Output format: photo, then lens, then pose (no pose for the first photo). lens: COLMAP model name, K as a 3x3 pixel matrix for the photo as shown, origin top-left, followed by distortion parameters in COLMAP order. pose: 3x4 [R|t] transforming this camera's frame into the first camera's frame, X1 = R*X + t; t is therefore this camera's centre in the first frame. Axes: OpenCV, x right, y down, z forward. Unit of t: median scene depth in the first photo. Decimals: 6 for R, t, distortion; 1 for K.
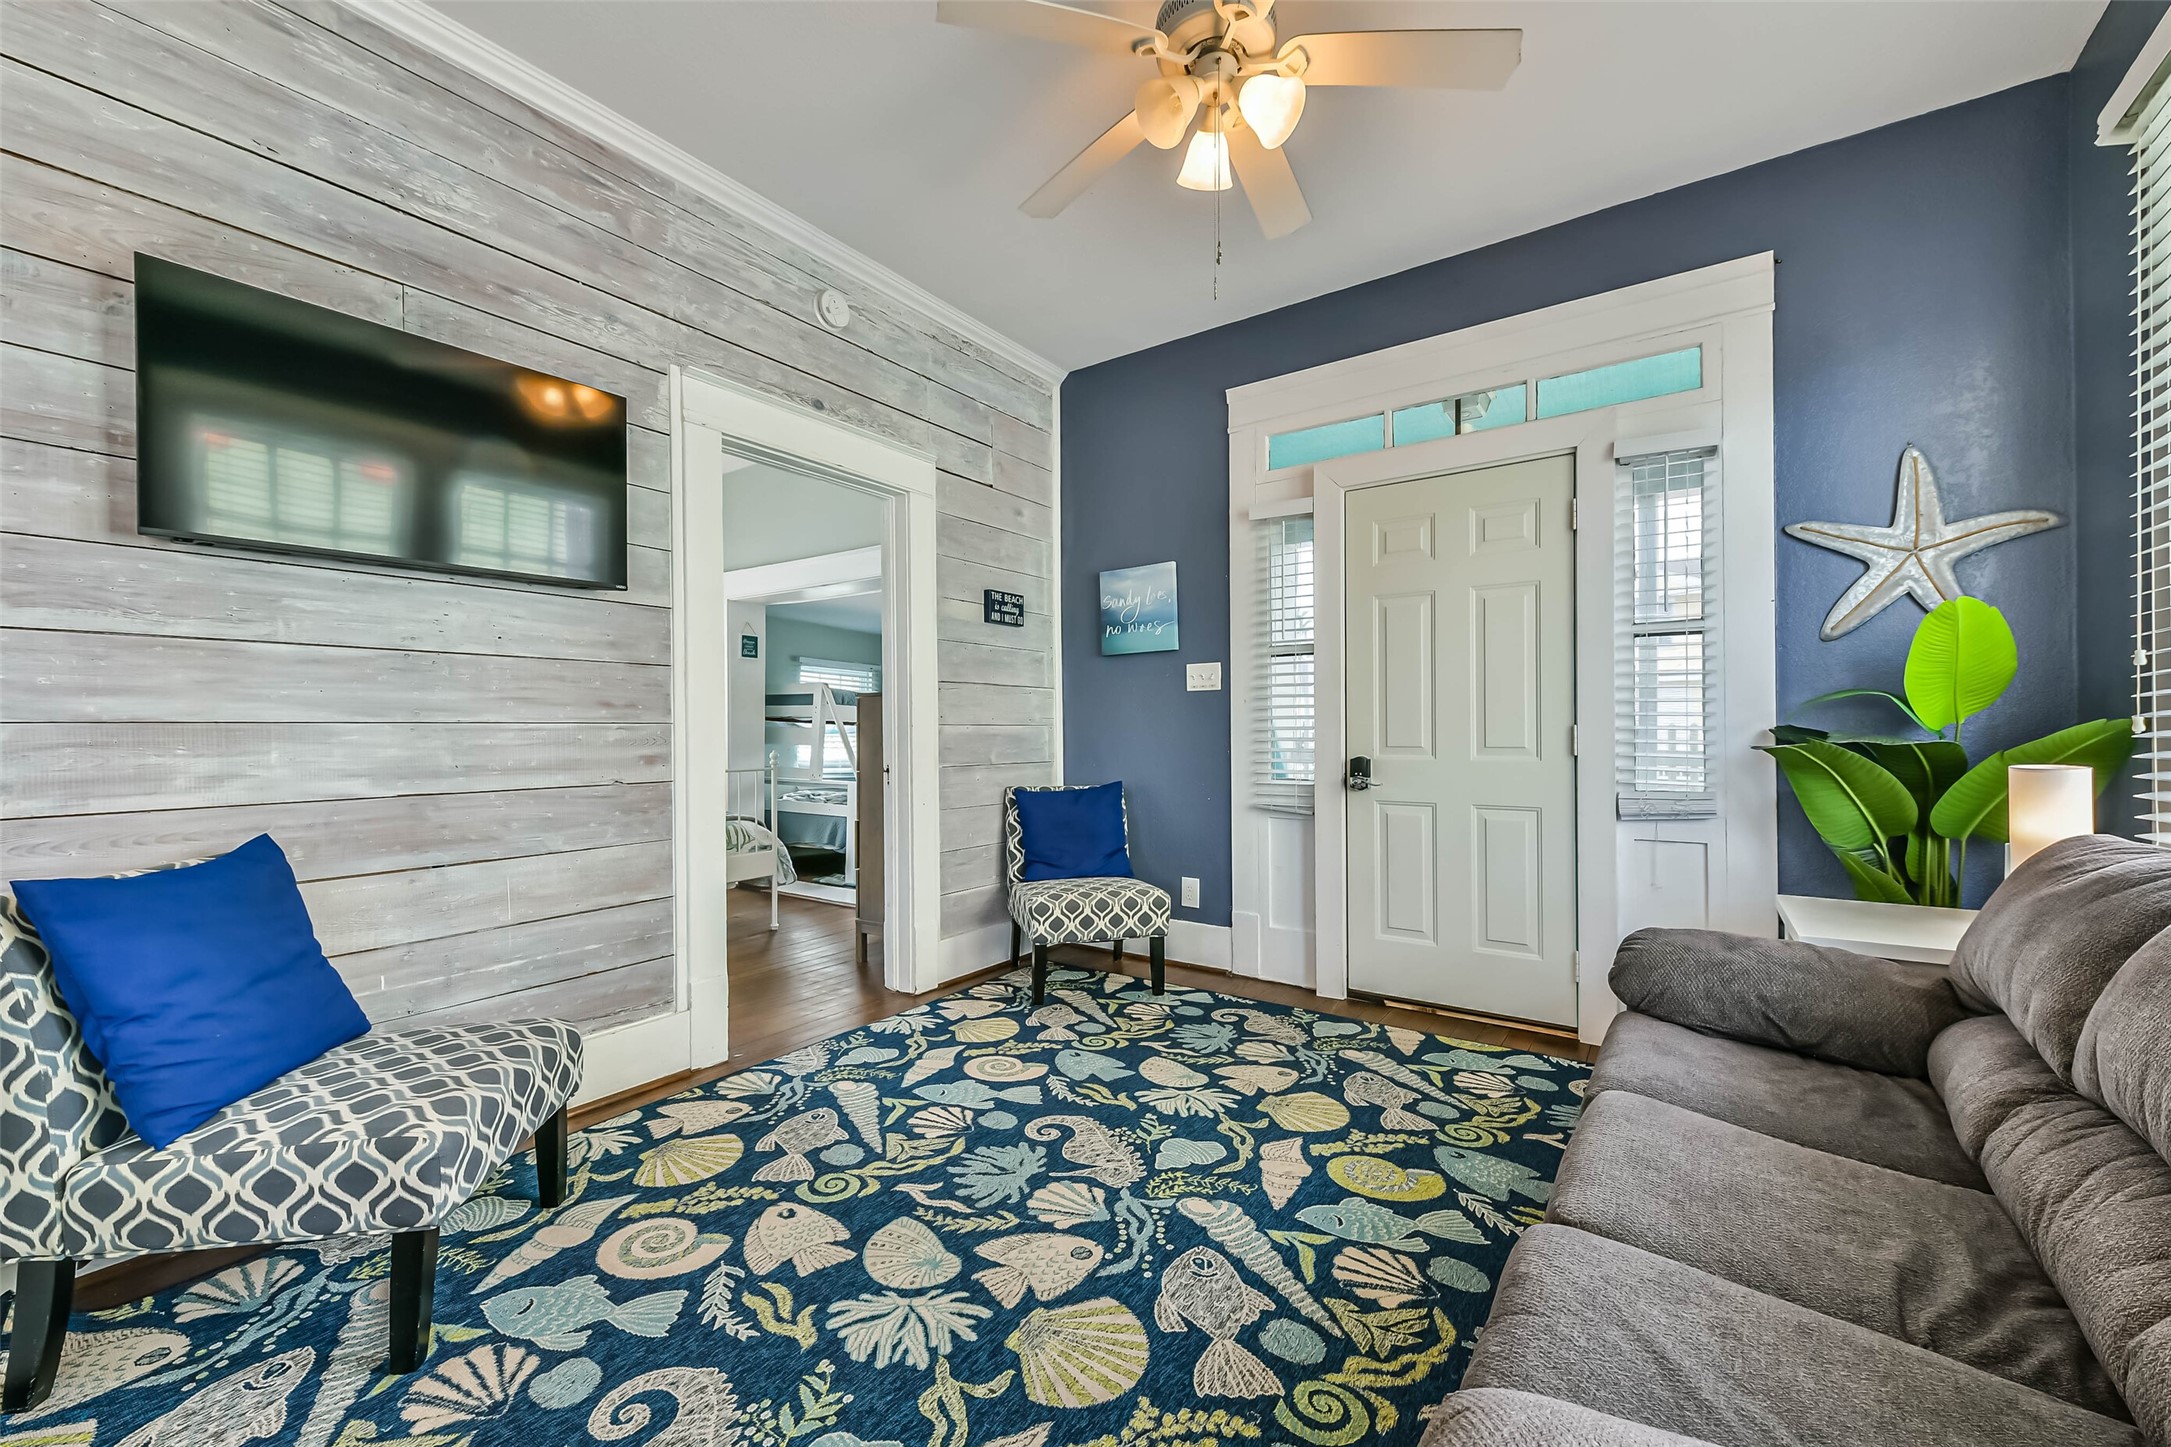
lens RADIAL K [[855.0, 0, 1094.4], [0, 855.0, 731.3], [0, 0, 1]] dist [0.015944, -0.002503]
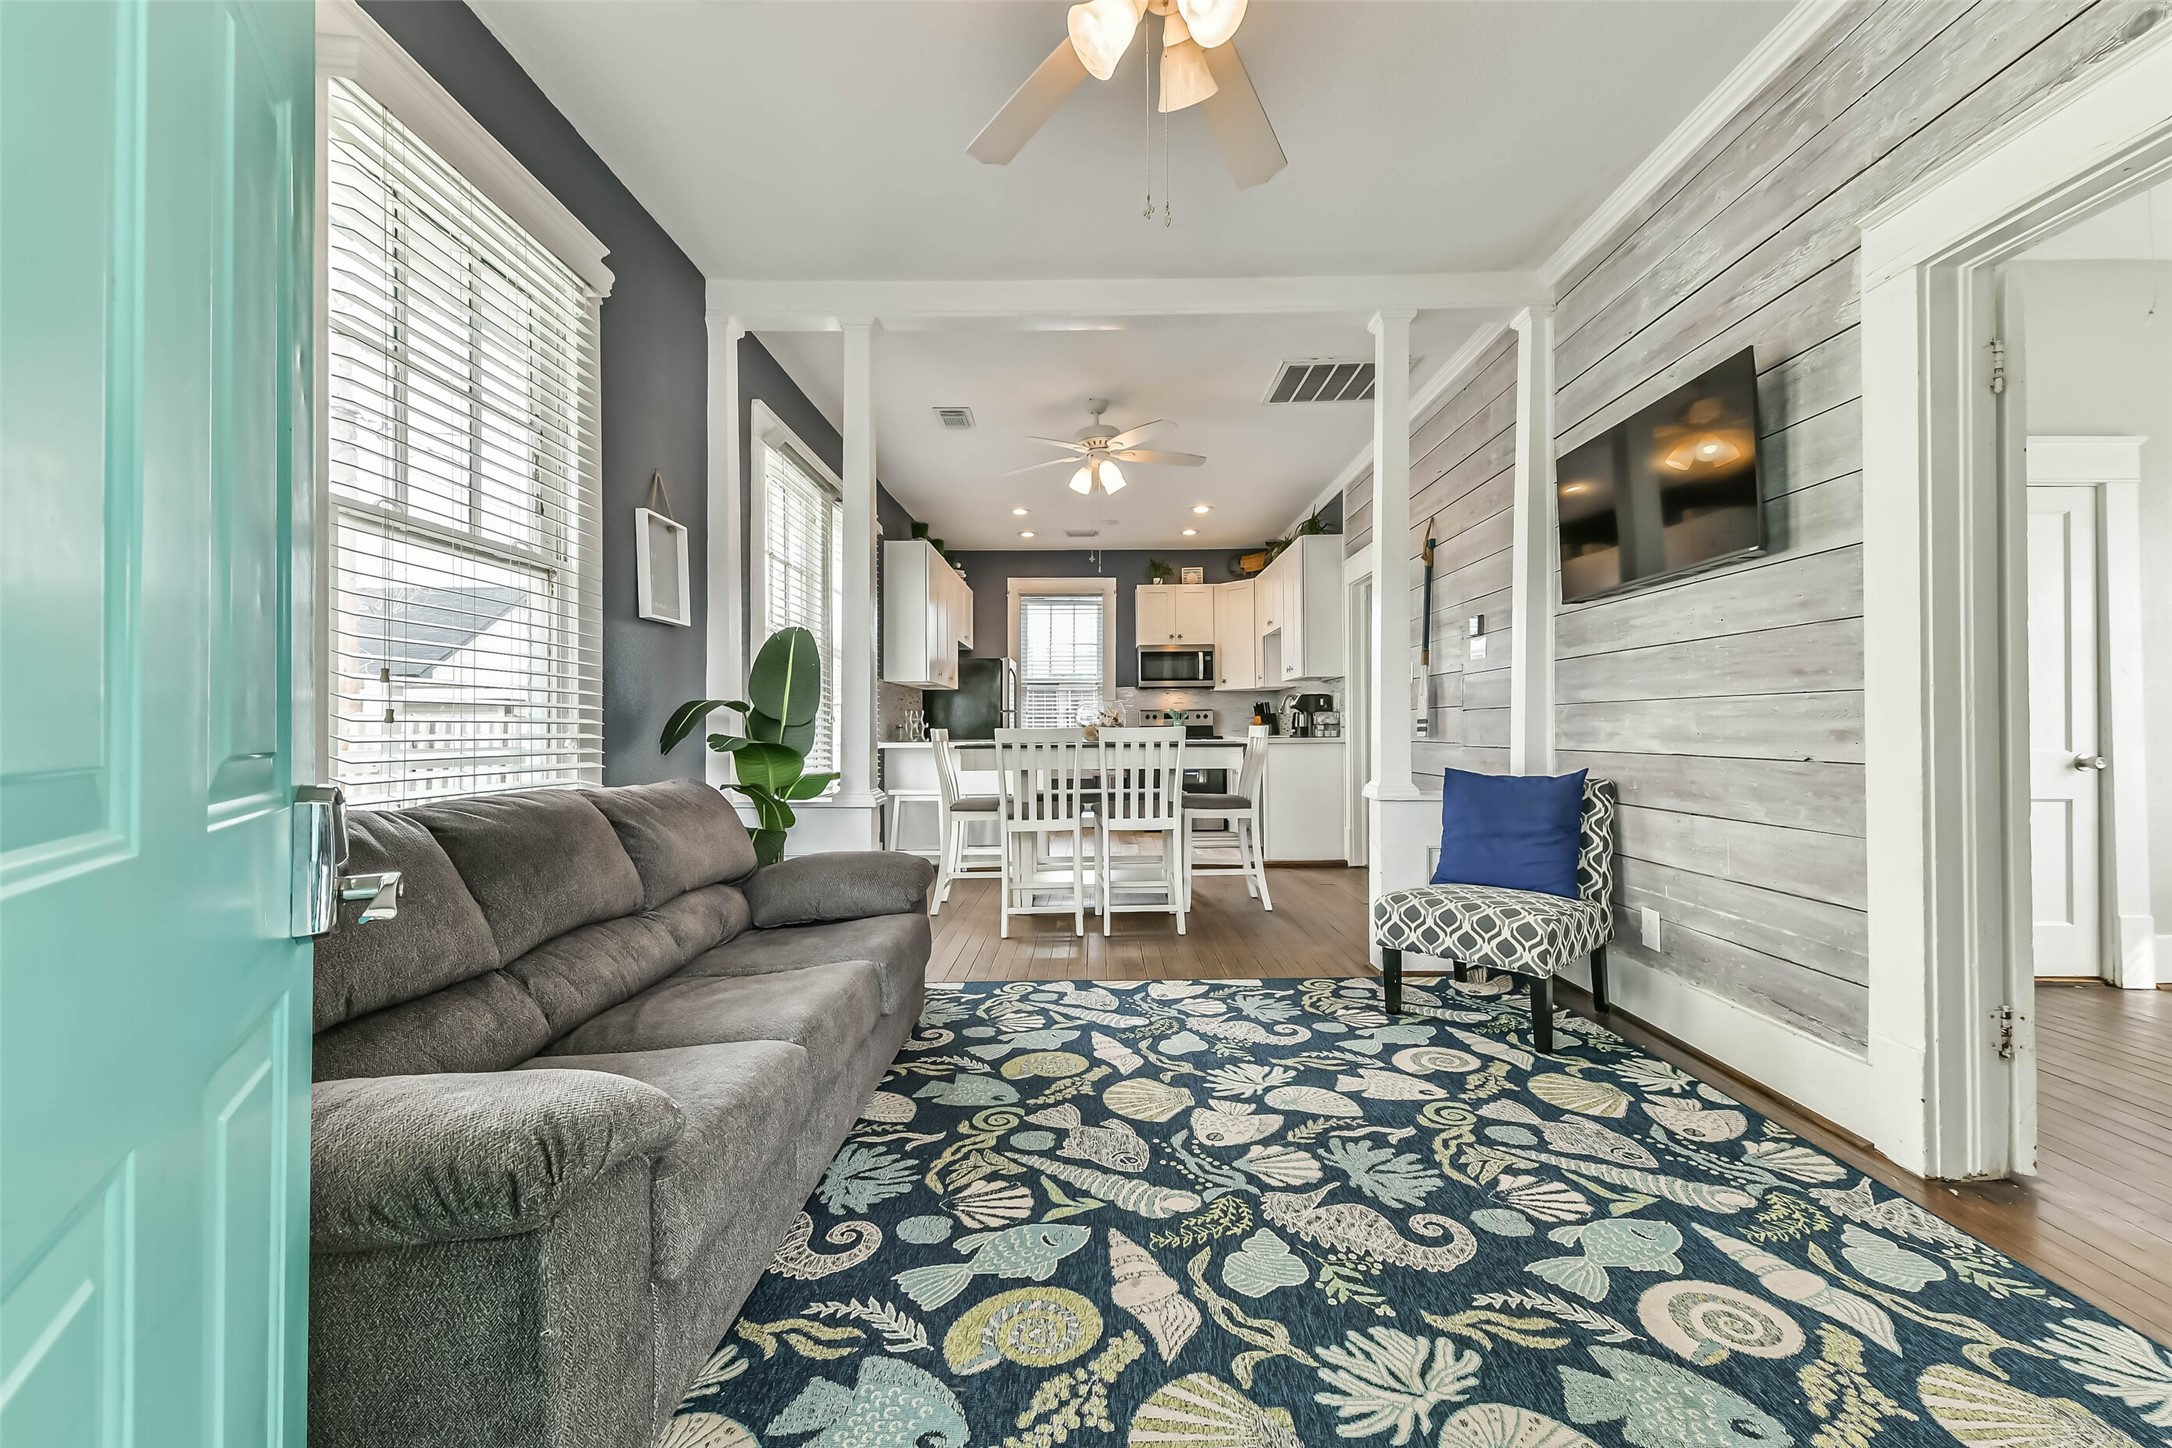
lens RADIAL K [[855.4, 0, 1083.8], [0, 855.4, 722.2], [0, 0, 1]] dist [0.015944, -0.002503]
pose [[-0.826348, 0.005797, -0.563130, 0.632799], [0.006975, 0.999976, 0.000059, 0.018230], [0.563117, -0.003879, -0.826368, 1.474952]]
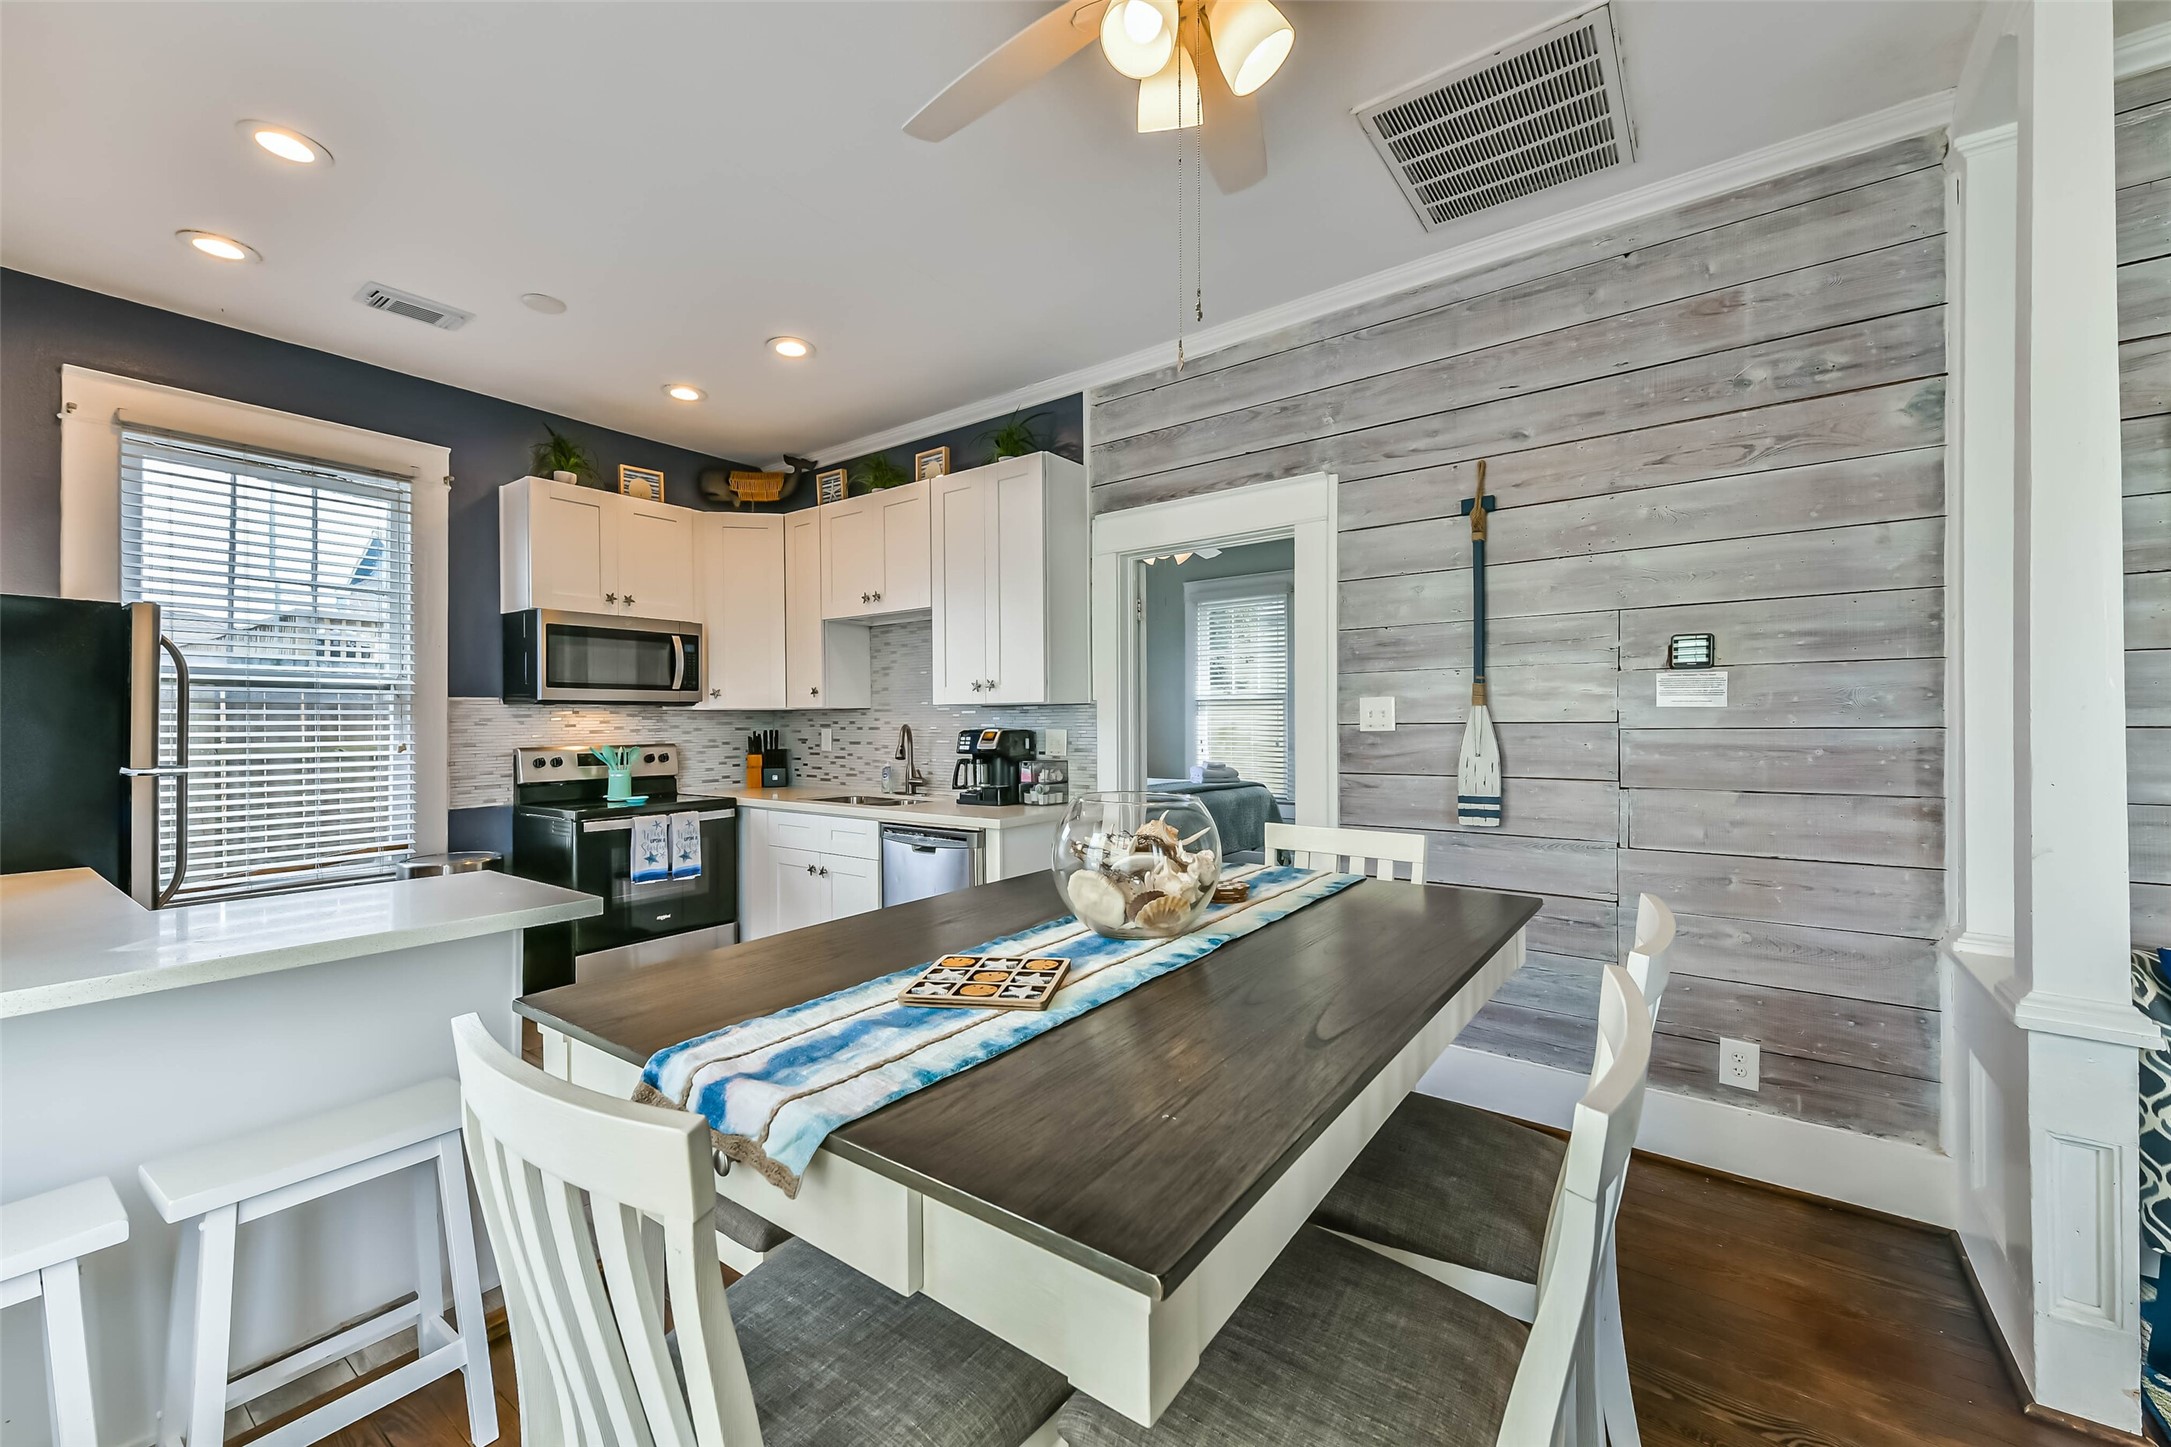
lens RADIAL K [[855.0, 0, 1105.3], [0, 855.0, 720.4], [0, 0, 1]] dist [0.015944, -0.002503]
pose [[-0.023866, 0.002162, -0.999713, 0.022132], [0.000243, 0.999998, 0.002157, -0.095460], [0.999715, -0.000191, -0.023866, -0.281239]]
